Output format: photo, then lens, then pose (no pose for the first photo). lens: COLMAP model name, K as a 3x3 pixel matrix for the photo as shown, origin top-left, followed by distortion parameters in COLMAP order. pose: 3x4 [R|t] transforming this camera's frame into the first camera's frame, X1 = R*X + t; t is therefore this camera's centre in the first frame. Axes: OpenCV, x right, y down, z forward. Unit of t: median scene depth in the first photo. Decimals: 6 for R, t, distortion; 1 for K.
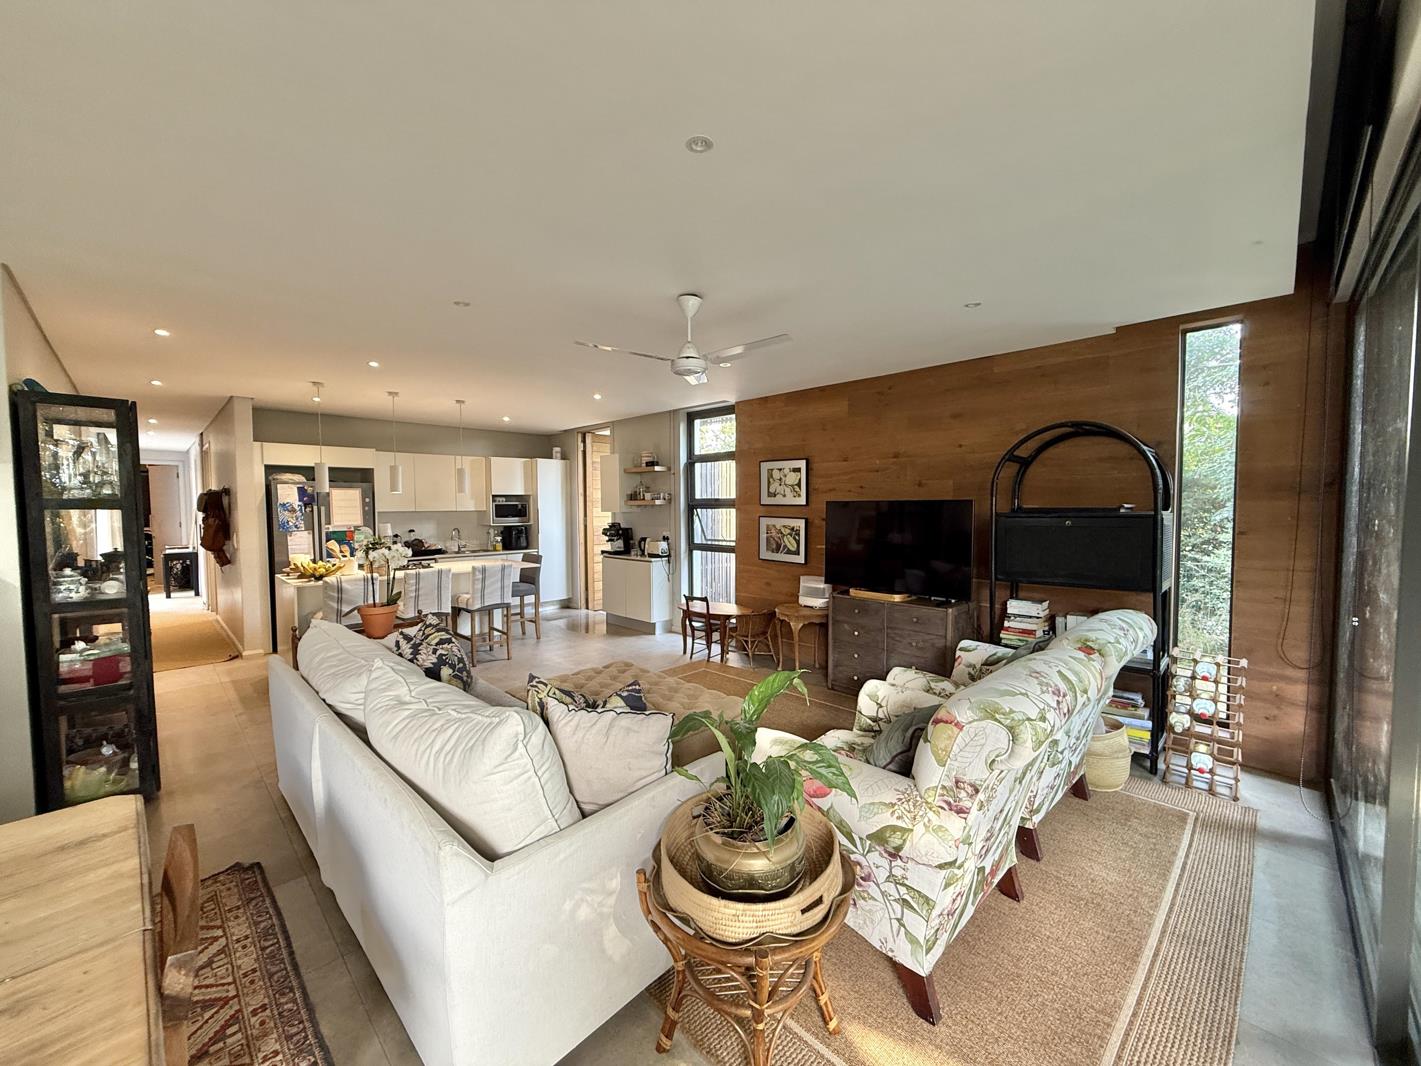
lens RADIAL K [[564.7, 0, 709.1], [0, 564.7, 529.4], [0, 0, 1]] dist [0.001366, 0.000252]
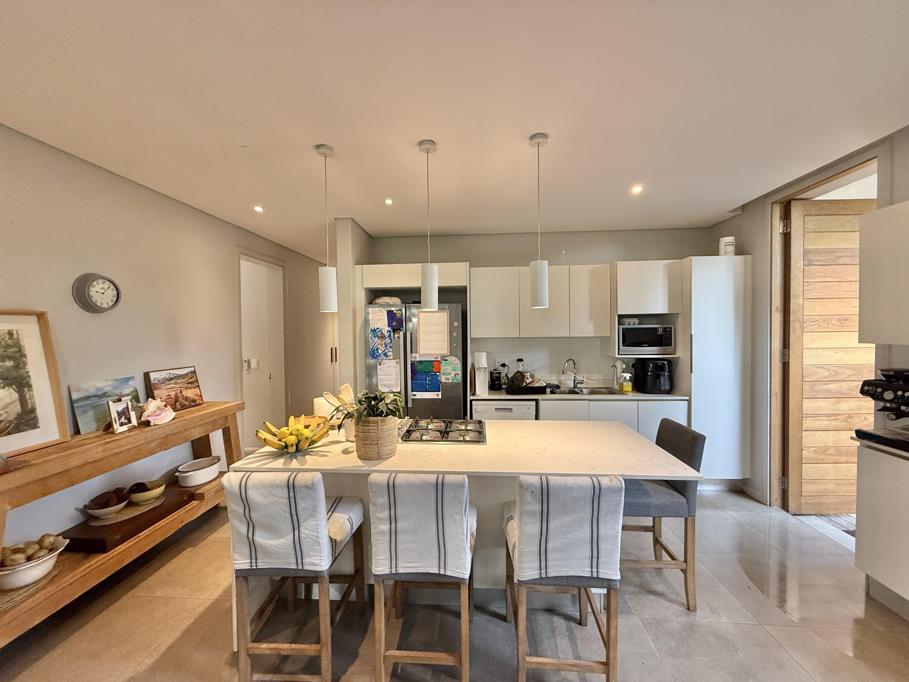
lens RADIAL K [[361.3, 0, 453.6], [0, 361.3, 338.7], [0, 0, 1]] dist [0.001366, 0.000252]
pose [[0.652286, 0.015763, -0.757809, -0.172934], [-0.025917, 0.999663, -0.001514, -0.024638], [0.757529, 0.020627, 0.652475, 0.543781]]
